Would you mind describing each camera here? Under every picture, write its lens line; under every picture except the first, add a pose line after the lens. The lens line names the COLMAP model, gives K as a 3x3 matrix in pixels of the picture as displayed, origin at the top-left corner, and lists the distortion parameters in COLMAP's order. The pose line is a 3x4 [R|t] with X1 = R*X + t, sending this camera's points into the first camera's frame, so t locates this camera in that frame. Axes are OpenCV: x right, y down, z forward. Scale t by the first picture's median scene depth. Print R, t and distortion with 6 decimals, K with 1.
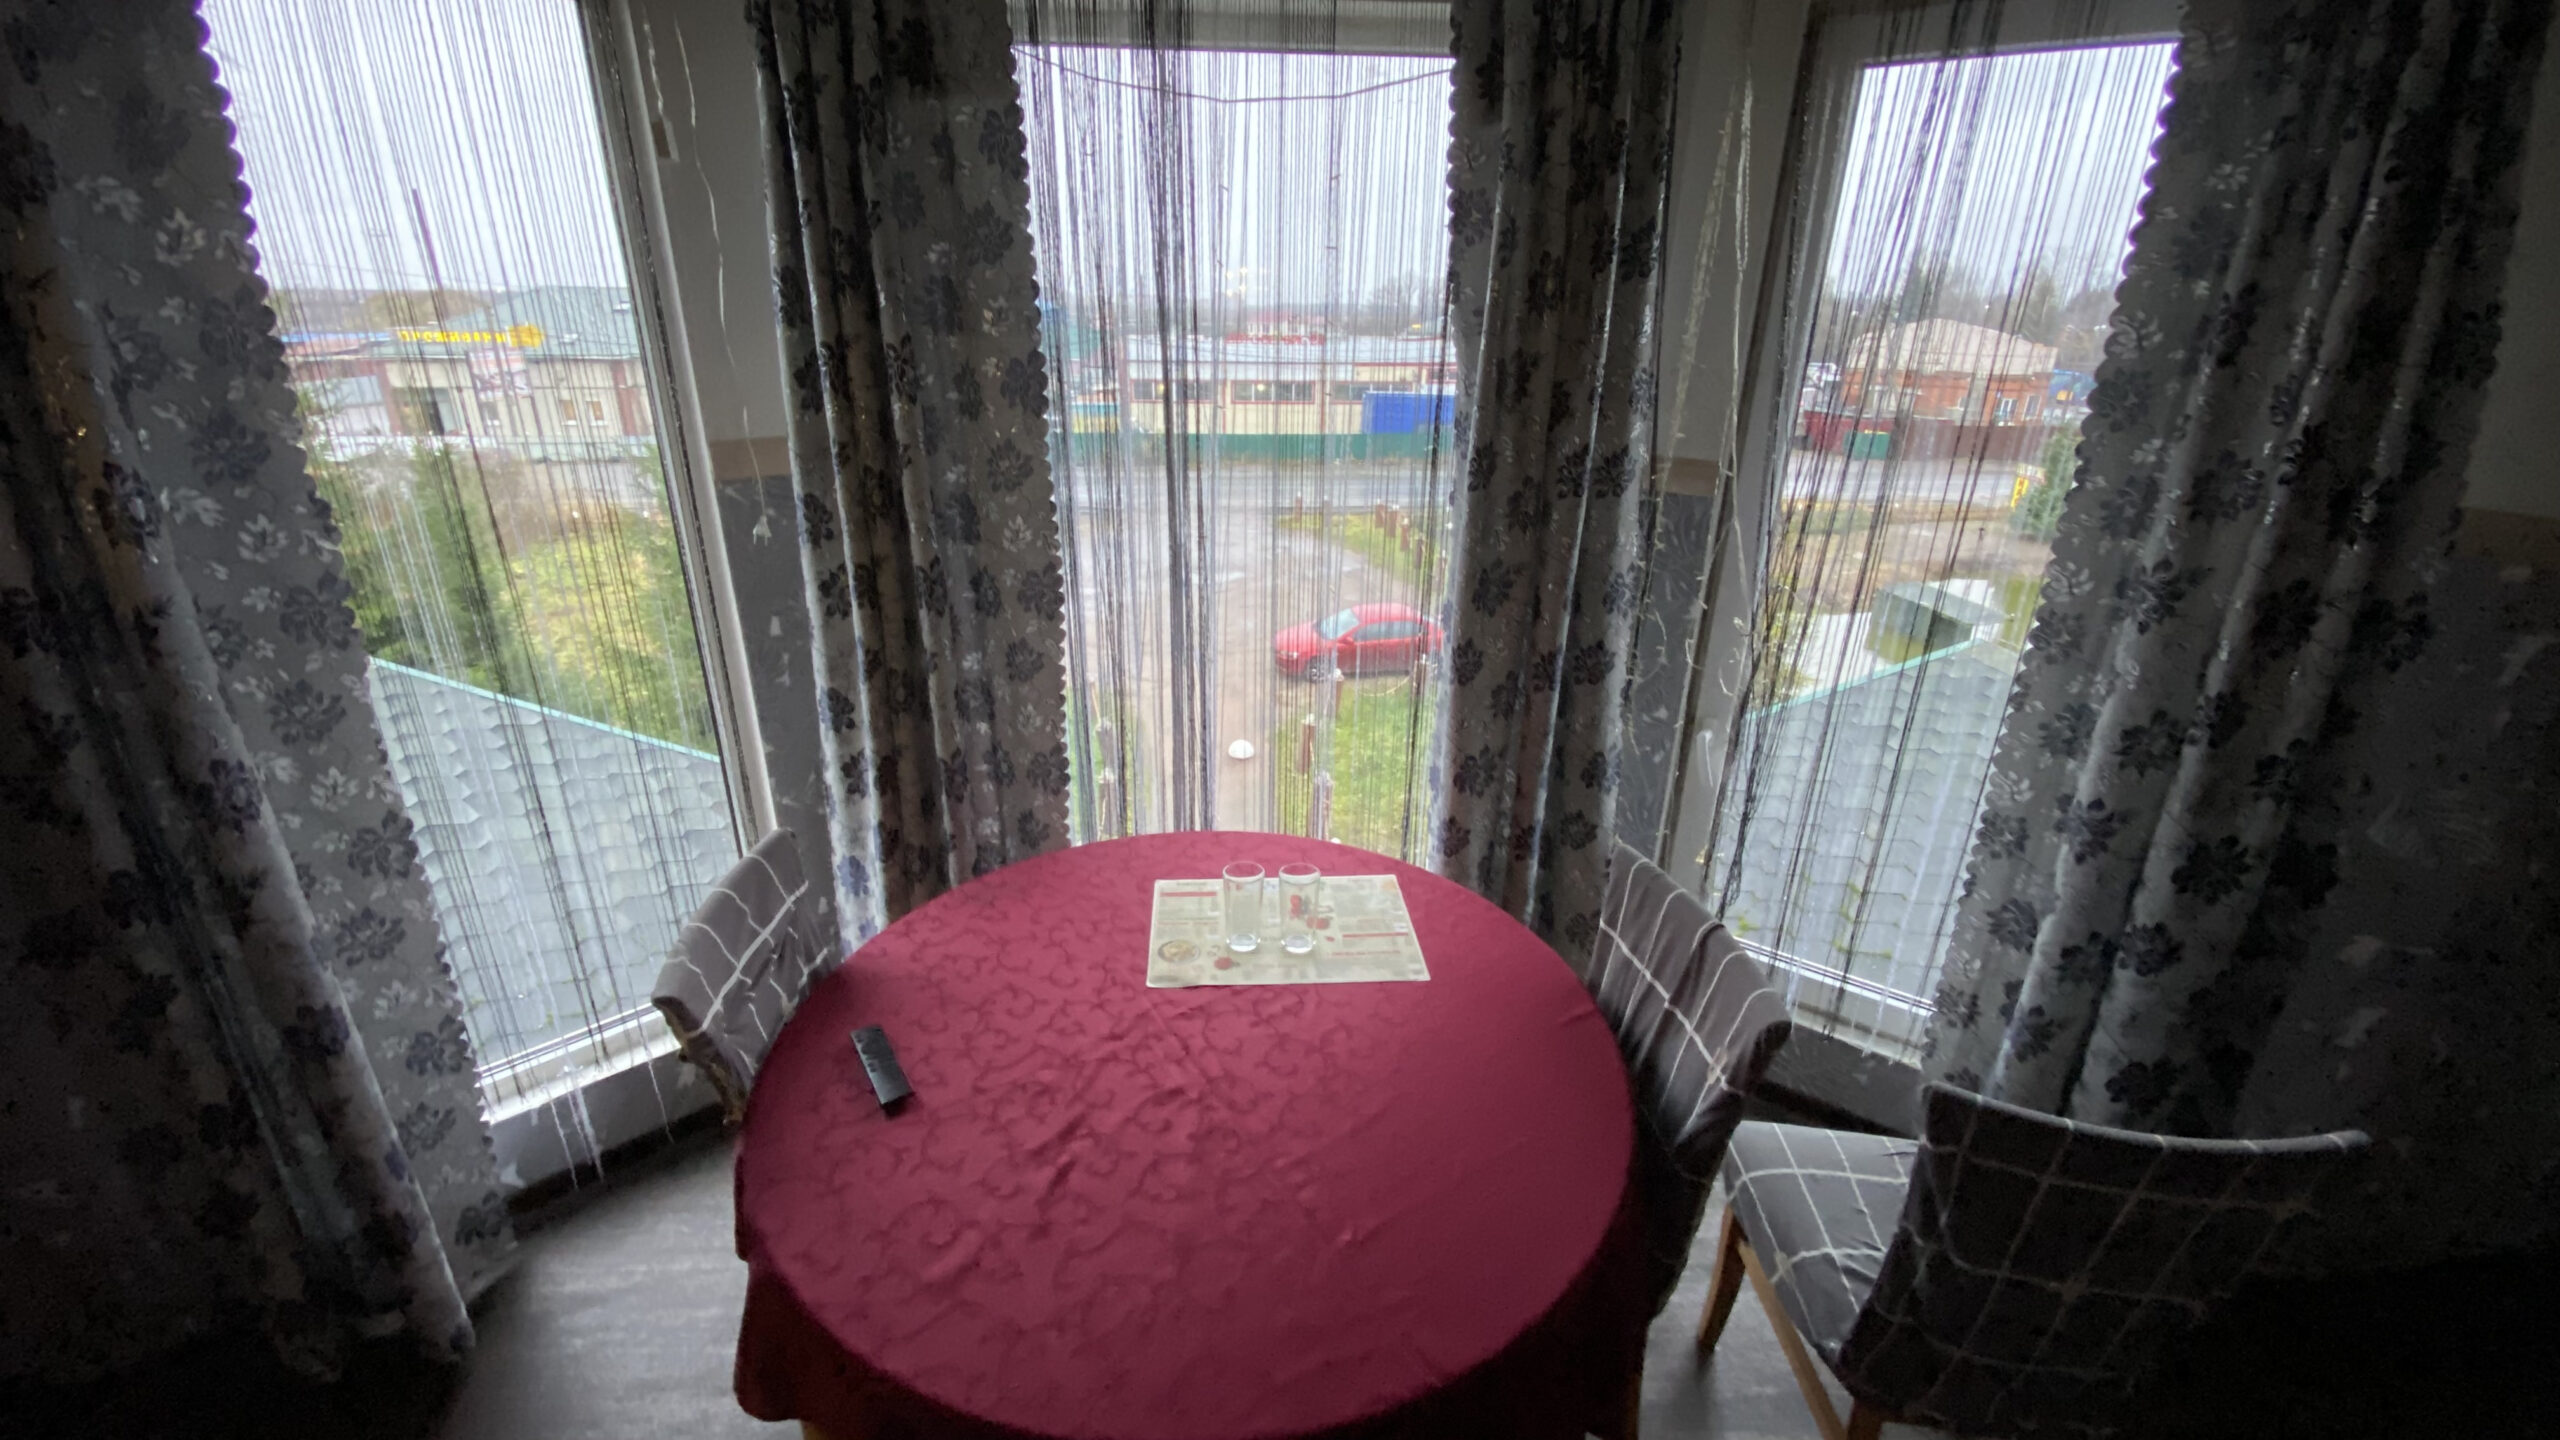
lens RADIAL K [[1033.6, 0, 1272.0], [0, 1033.6, 711.6], [0, 0, 1]] dist [0.043978, -0.039395]
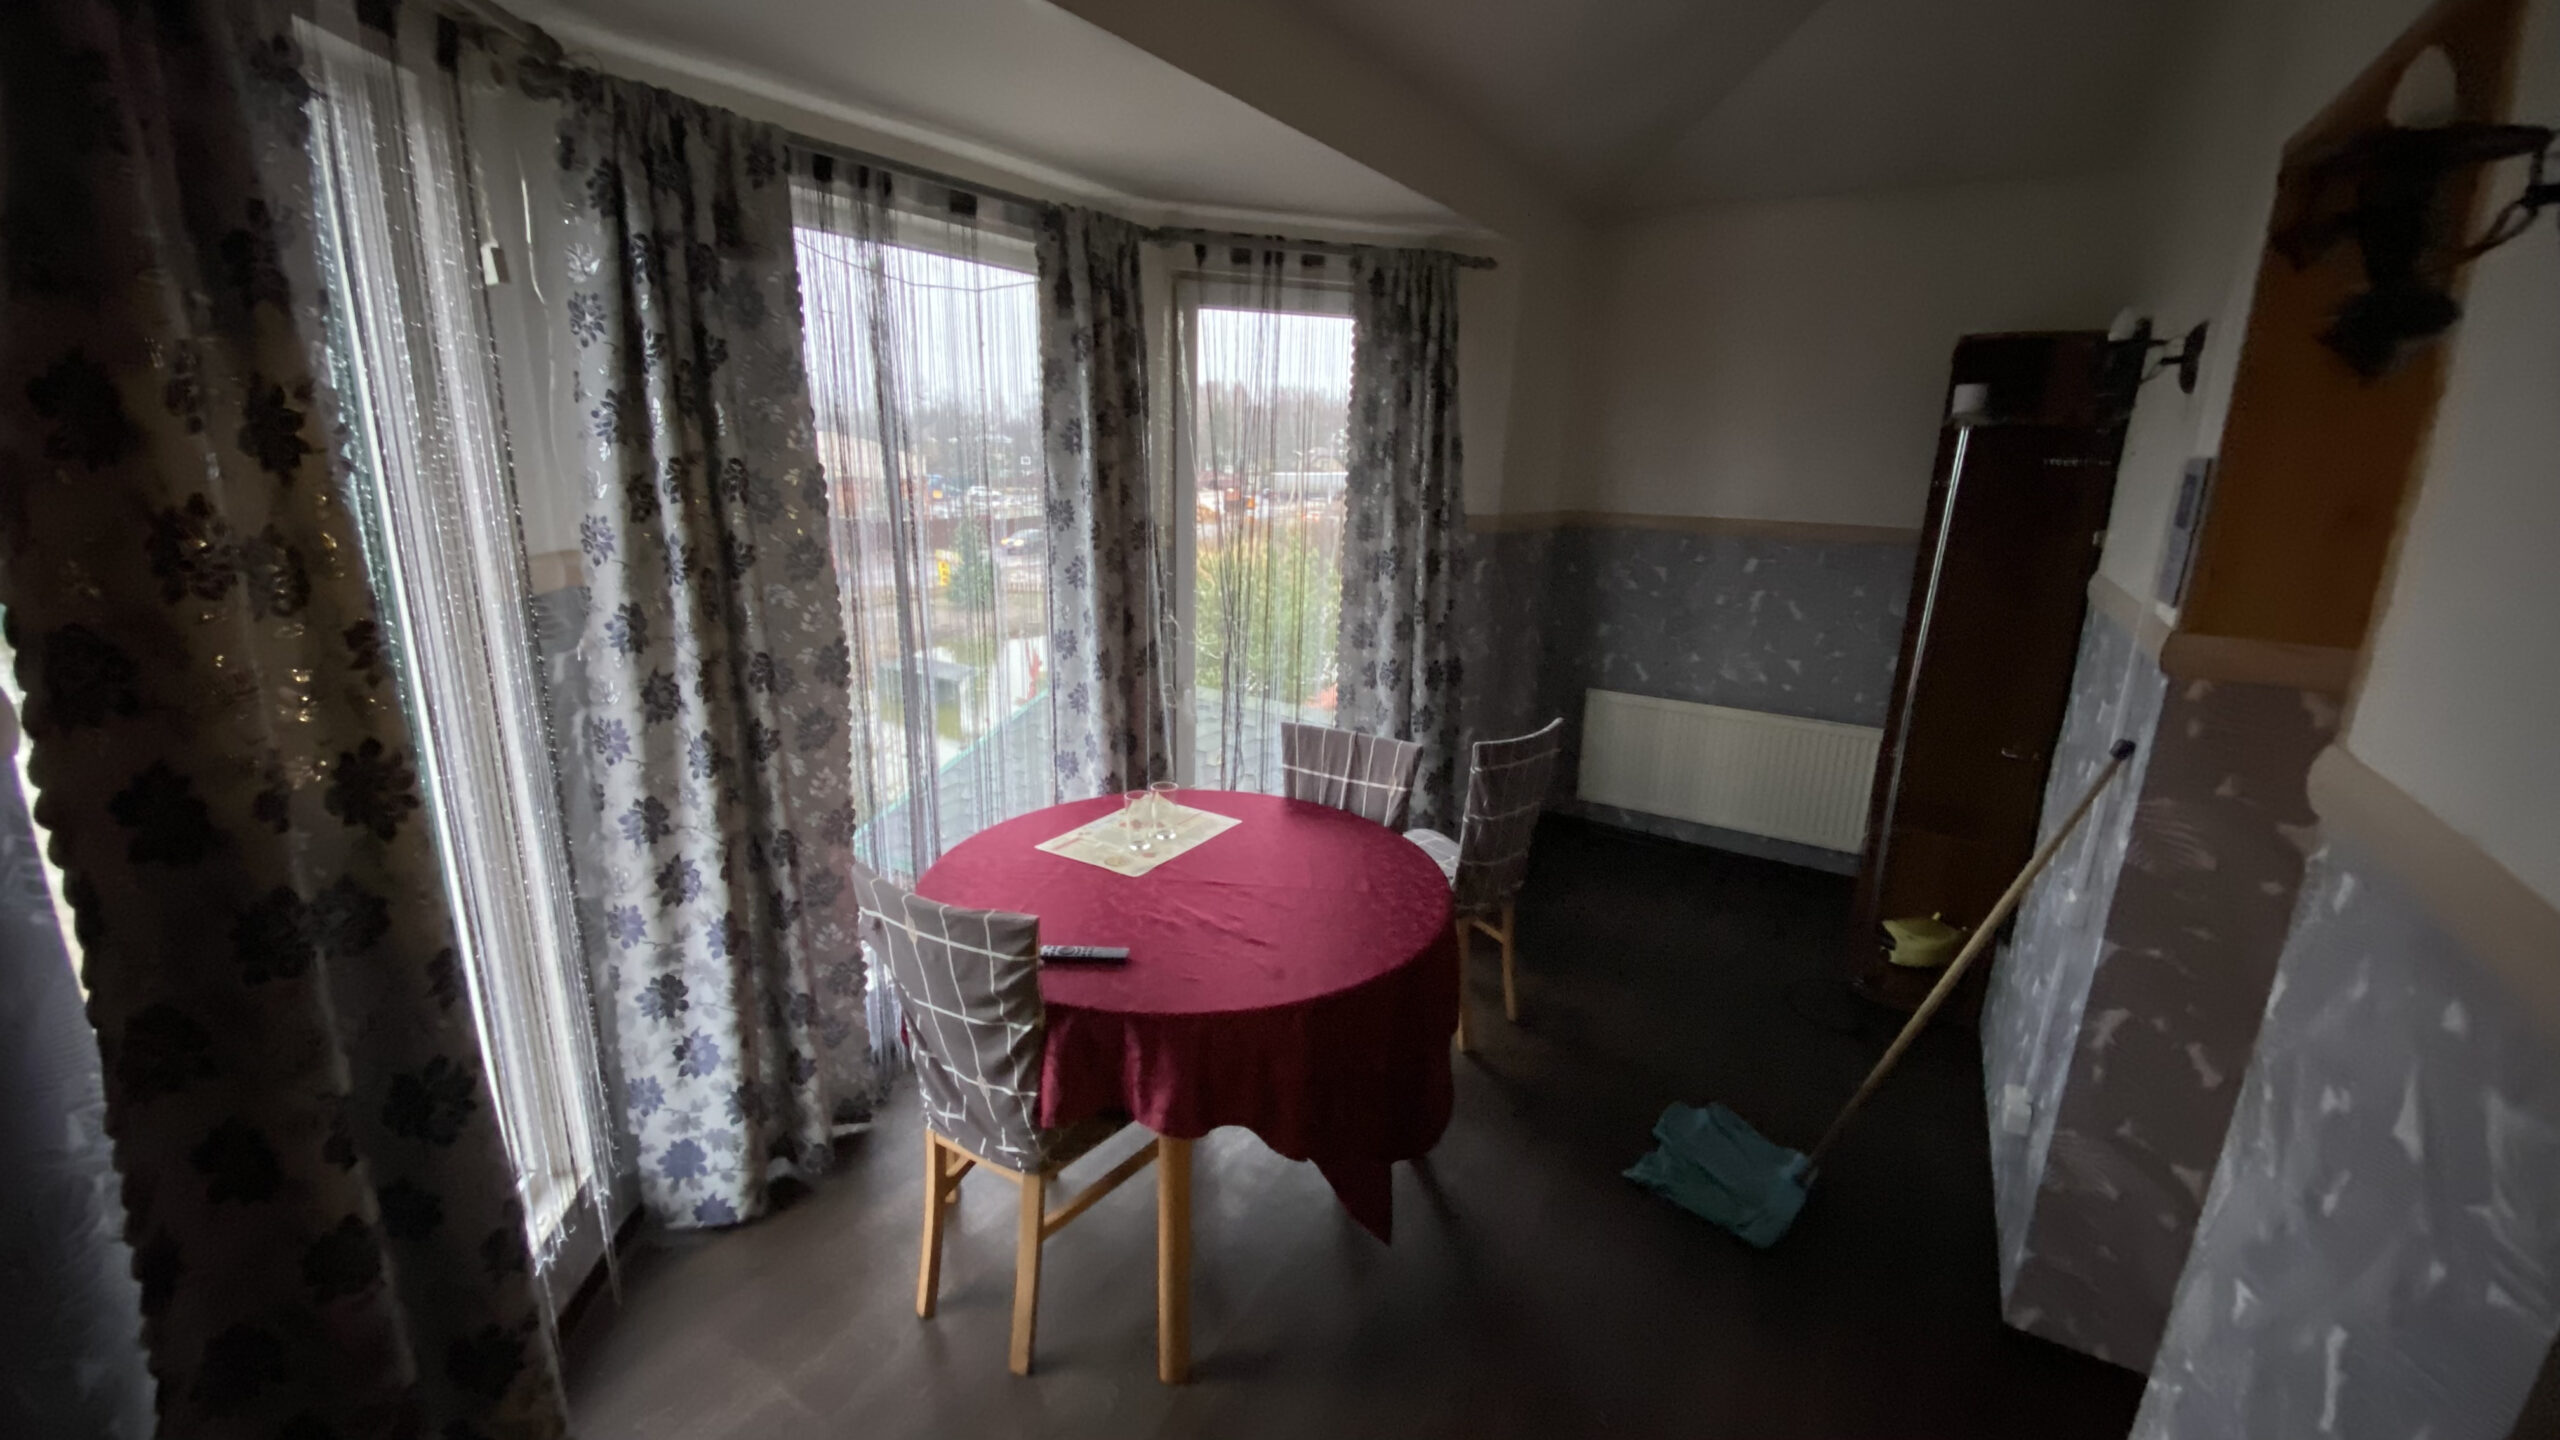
lens RADIAL K [[1033.6, 0, 1272.0], [0, 1033.6, 711.6], [0, 0, 1]] dist [0.043978, -0.039395]
pose [[0.582181, -0.203355, 0.787218, -0.975557], [0.278763, 0.959455, 0.041690, 0.027110], [-0.763777, 0.195176, 0.615264, -0.092883]]
